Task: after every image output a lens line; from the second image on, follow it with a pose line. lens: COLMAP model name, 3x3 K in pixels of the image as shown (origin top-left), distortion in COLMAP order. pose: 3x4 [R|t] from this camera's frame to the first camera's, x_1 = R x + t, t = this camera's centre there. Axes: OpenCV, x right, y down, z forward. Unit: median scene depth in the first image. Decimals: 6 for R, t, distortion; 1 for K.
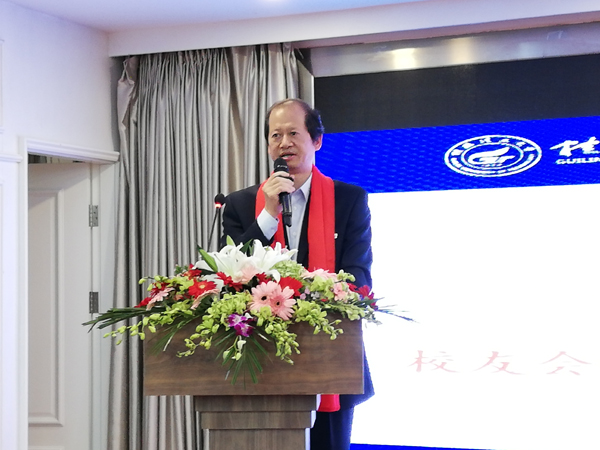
lens RADIAL K [[1515.2, 0, 300.0], [0, 1515.2, 225.0], [0, 0, 1]] dist [0.010140, -0.955655]
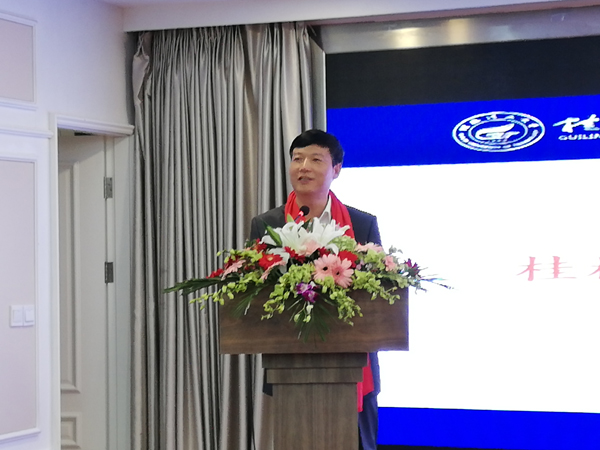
lens RADIAL K [[1904.9, 0, 300.0], [0, 1904.9, 225.0], [0, 0, 1]] dist [-0.110963, 0.093536]
pose [[0.998015, -0.000989, 0.062964, -0.093128], [-0.000751, 0.999619, 0.027604, -0.017359], [-0.062967, -0.027597, 0.997634, -0.306906]]
